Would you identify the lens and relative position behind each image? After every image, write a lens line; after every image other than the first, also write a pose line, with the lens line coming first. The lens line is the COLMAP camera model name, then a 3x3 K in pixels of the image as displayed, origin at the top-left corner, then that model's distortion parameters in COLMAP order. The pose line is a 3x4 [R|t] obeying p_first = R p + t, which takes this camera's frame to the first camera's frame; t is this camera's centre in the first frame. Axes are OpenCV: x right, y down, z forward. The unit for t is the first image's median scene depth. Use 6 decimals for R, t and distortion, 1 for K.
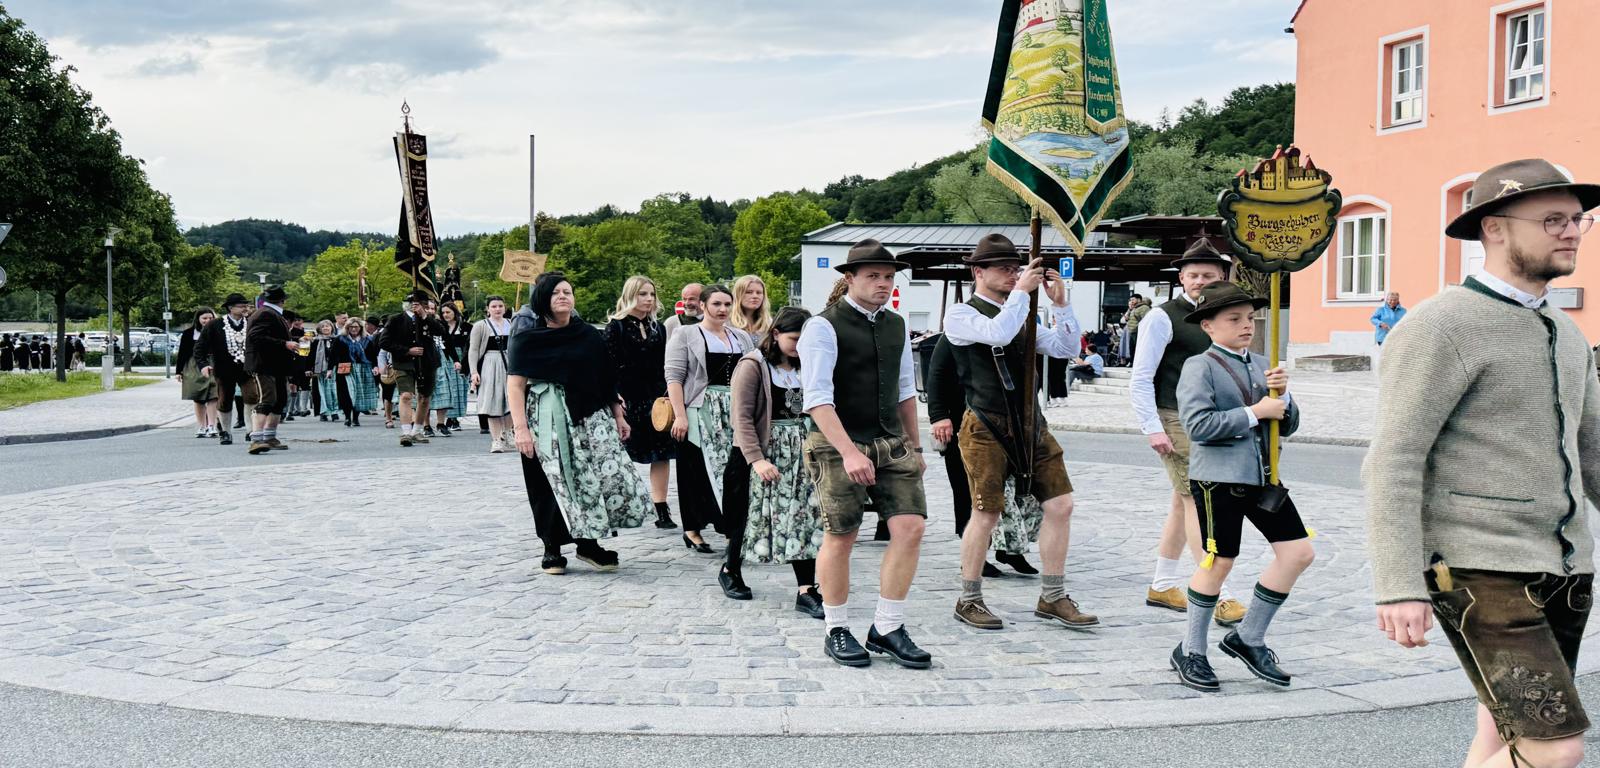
lens RADIAL K [[1609.1, 0, 806.8], [0, 1609.1, 390.2], [0, 0, 1]] dist [0.063787, 0.000000]
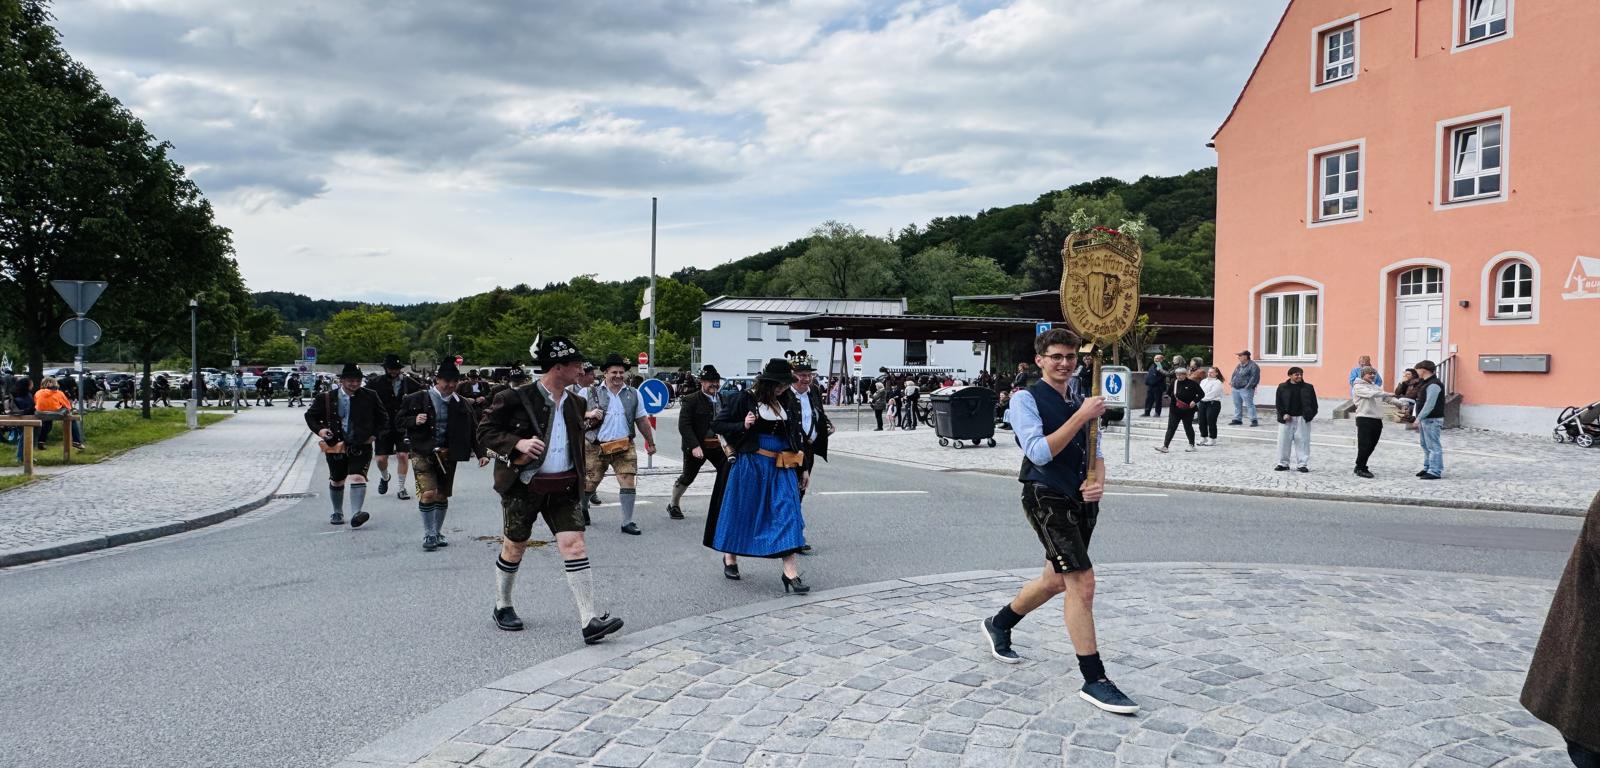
lens RADIAL K [[1045.1, 0, 804.2], [0, 1045.1, 391.6], [0, 0, 1]] dist [-0.011781, 0.008410]
pose [[0.989858, 0.001711, 0.142048, -0.132916], [0.000447, 0.999885, -0.015158, -0.020028], [-0.142057, 0.015068, 0.989744, 0.262906]]
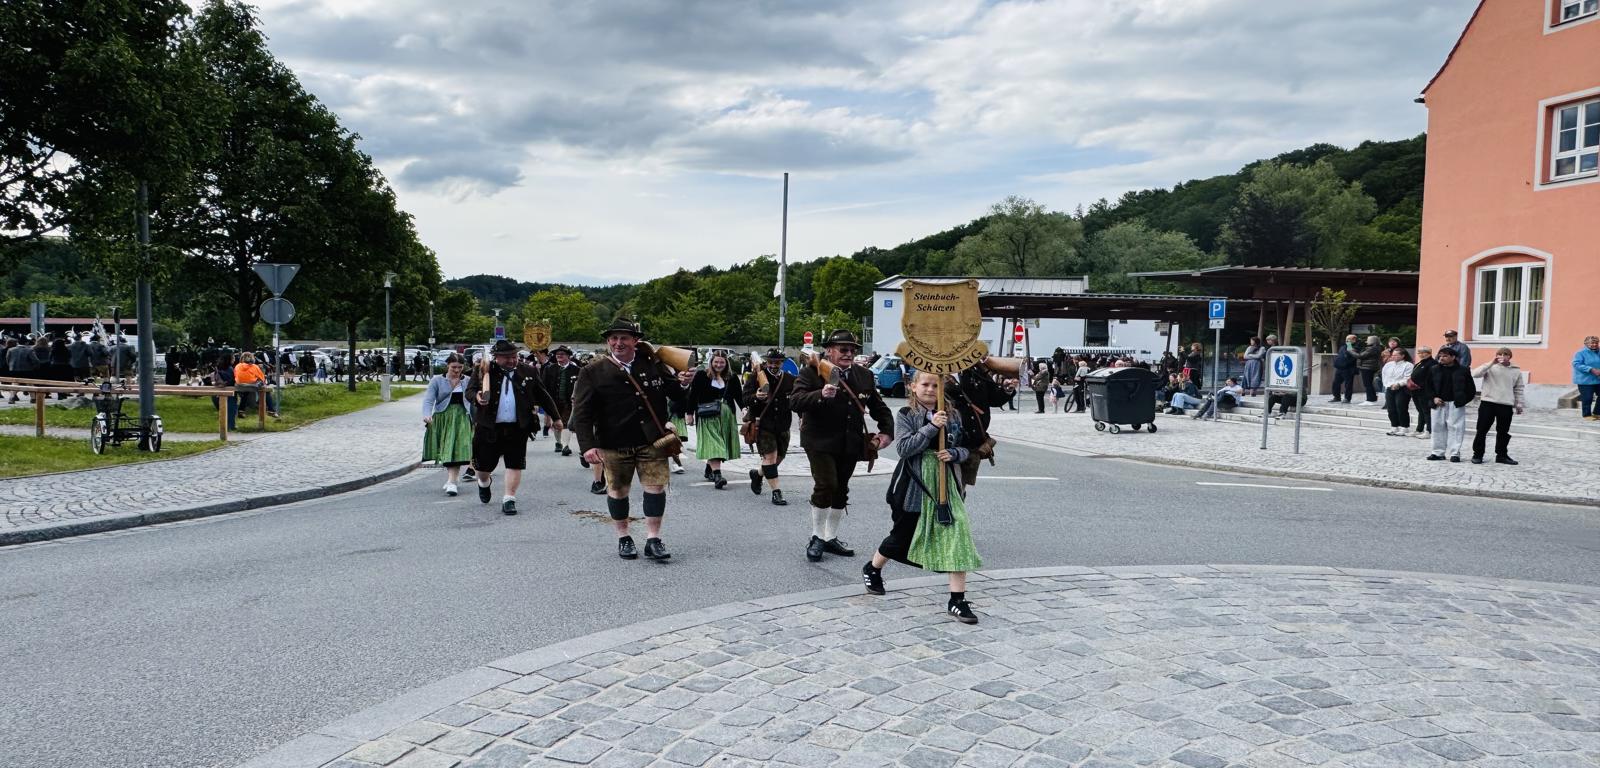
lens RADIAL K [[1045.1, 0, 791.1], [0, 1045.1, 403.8], [0, 0, 1]] dist [-0.011781, 0.008410]
pose [[0.999044, 0.012132, -0.041998, -0.107772], [-0.011453, 0.999800, 0.016371, -0.019769], [0.042188, -0.015874, 0.998984, 0.273453]]
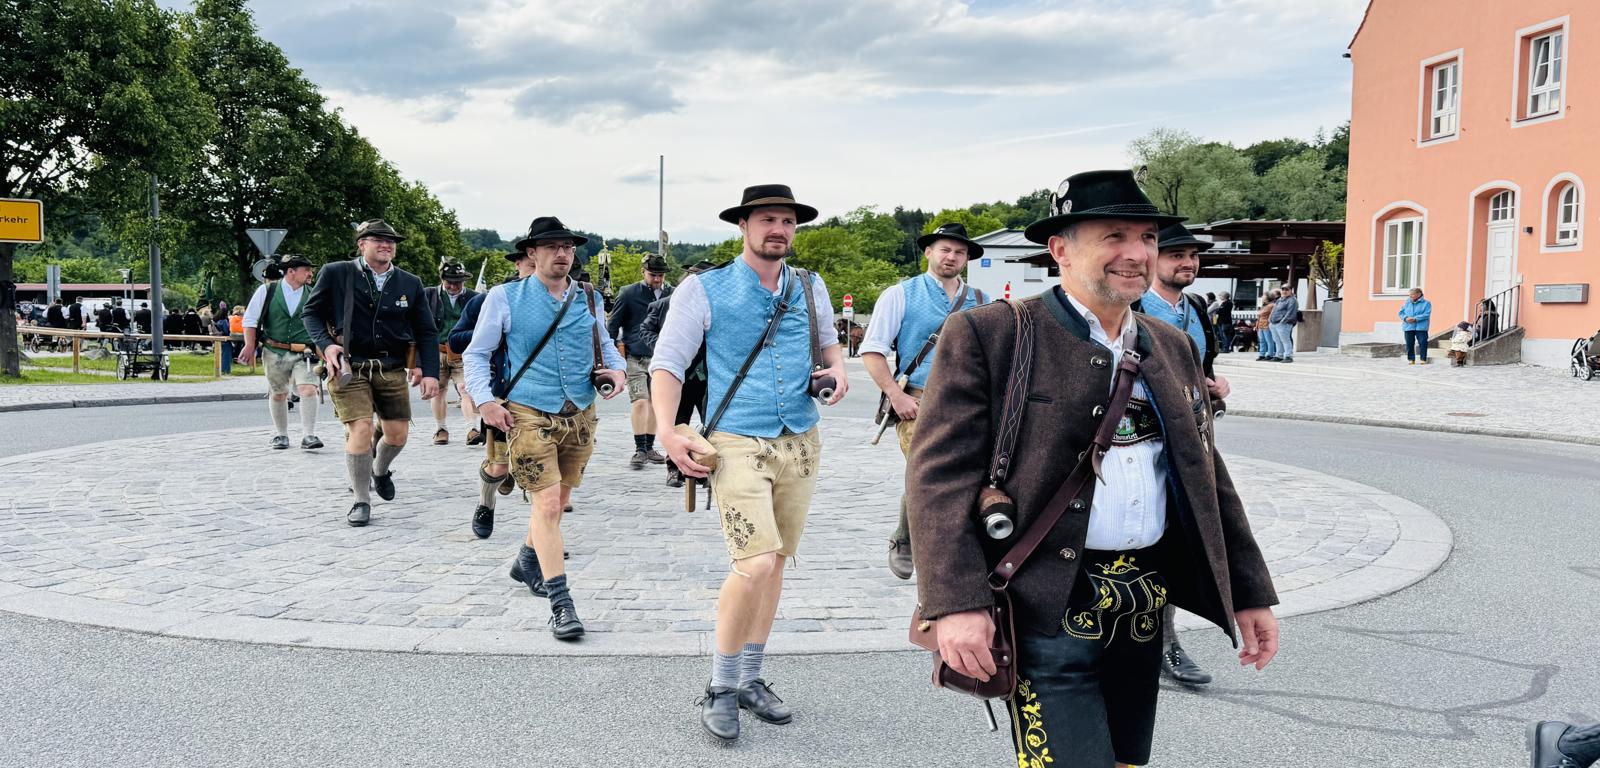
lens RADIAL K [[1324.0, 0, 804.5], [0, 1324.0, 412.3], [0, 0, 1]] dist [0.099654, -0.156813]
pose [[0.989126, 0.017915, -0.145973, 0.067547], [-0.013166, 0.999354, 0.033435, 0.000554], [0.146478, -0.031149, 0.988723, 0.014108]]
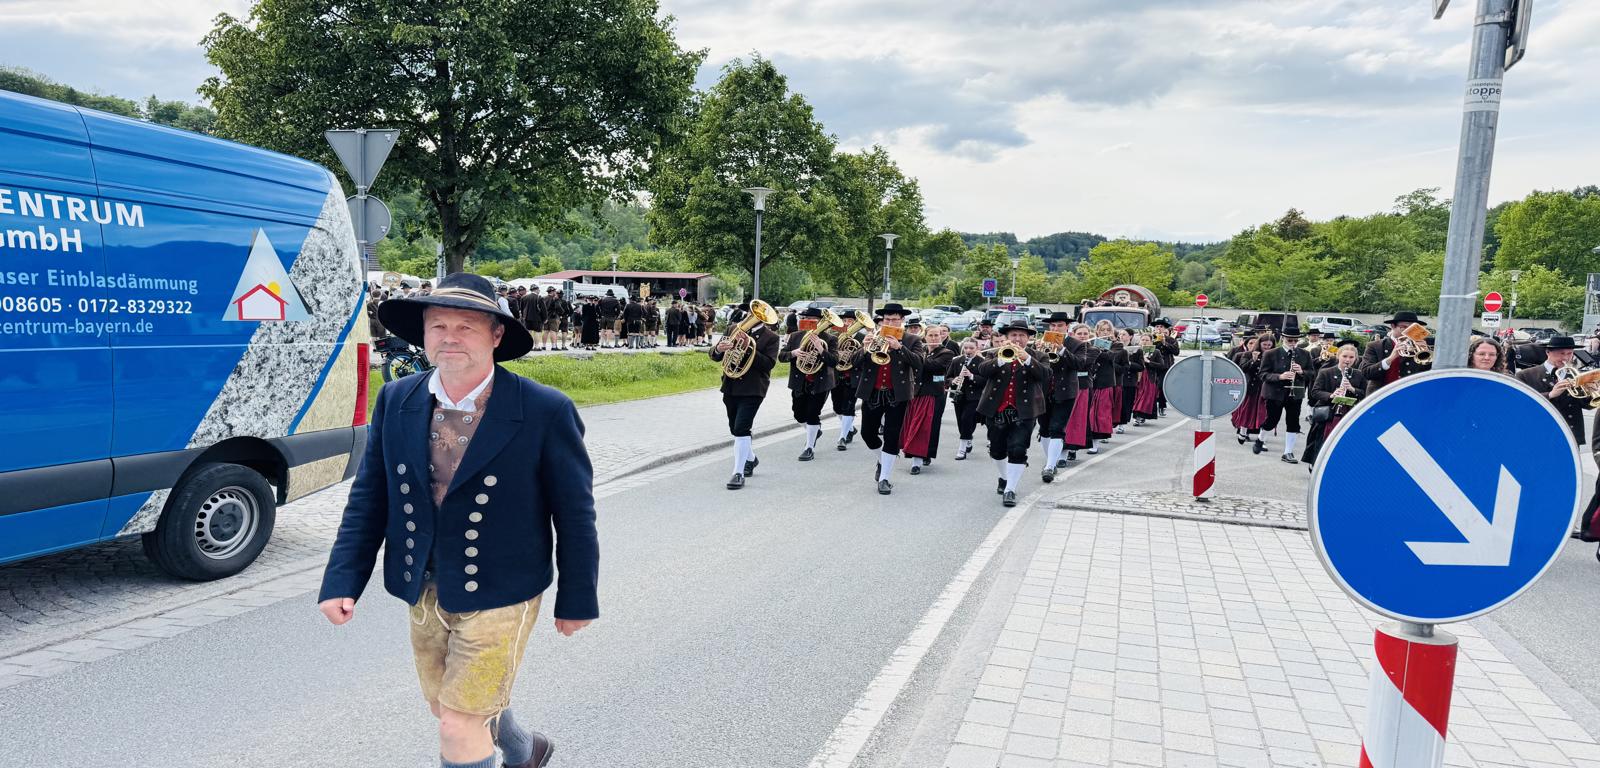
lens RADIAL K [[1122.4, 0, 777.1], [0, 1122.4, 438.2], [0, 0, 1]] dist [0.050703, -0.067537]
pose [[0.837975, 0.094398, -0.537481, -0.130686], [-0.052995, 0.994347, 0.092013, -0.034060], [0.543129, -0.048621, 0.838241, 0.690735]]
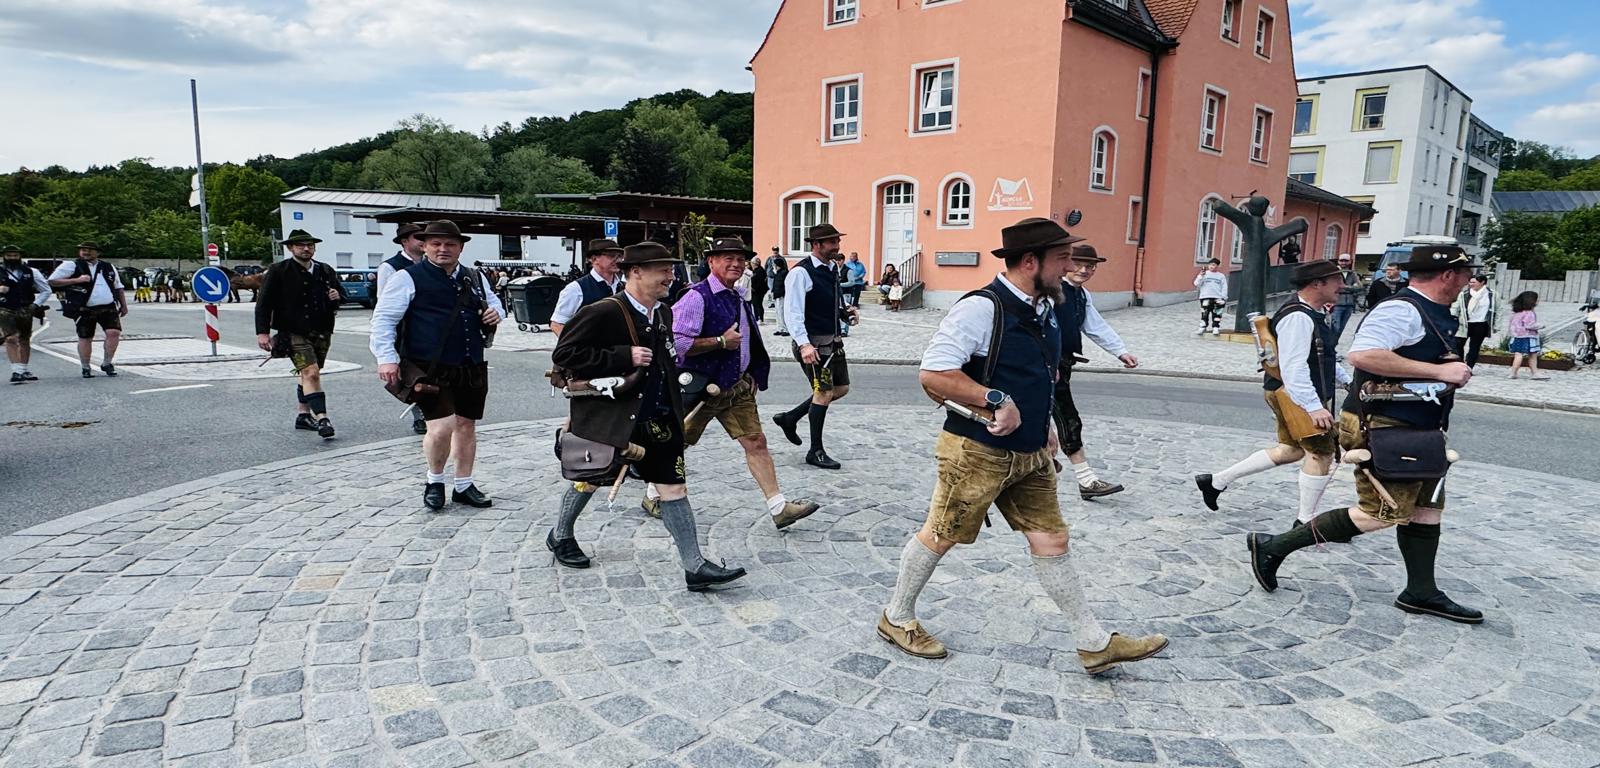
lens RADIAL K [[938.1, 0, 792.4], [0, 938.1, 427.9], [0, 0, 1]] dist [-0.003251, 0.001703]
pose [[0.862759, -0.077100, 0.499703, -0.122637], [0.009181, 0.990531, 0.136978, -0.016086], [-0.505532, -0.113591, 0.855298, 0.229193]]
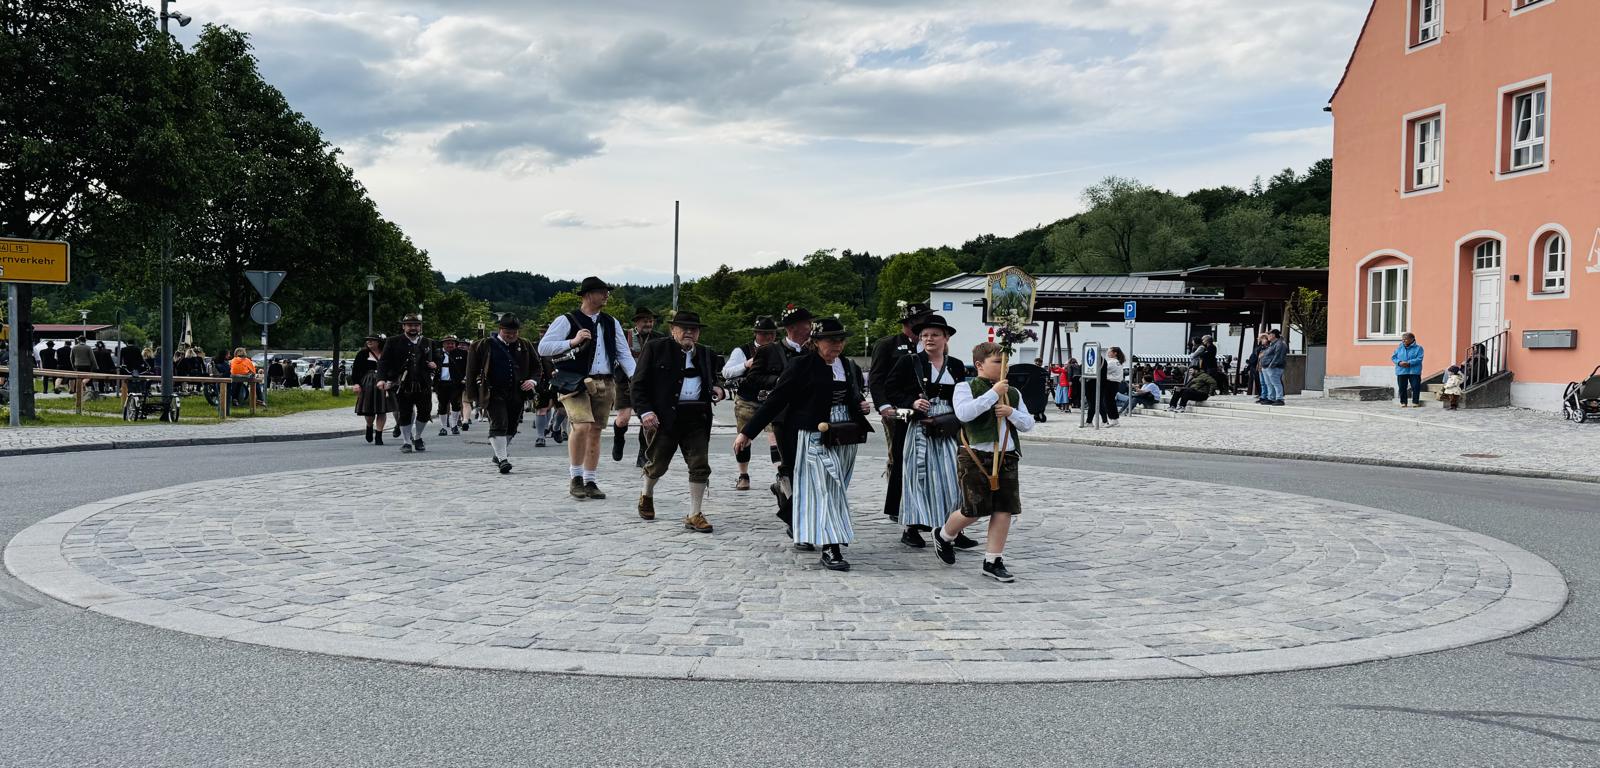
lens RADIAL K [[1324.0, 0, 799.4], [0, 1324.0, 393.5], [0, 0, 1]] dist [0.099654, -0.156813]
pose [[0.993791, 0.012786, -0.110525, 0.029848], [-0.014288, 0.999816, -0.012809, 0.001375], [0.110341, 0.014308, 0.993791, -0.000101]]
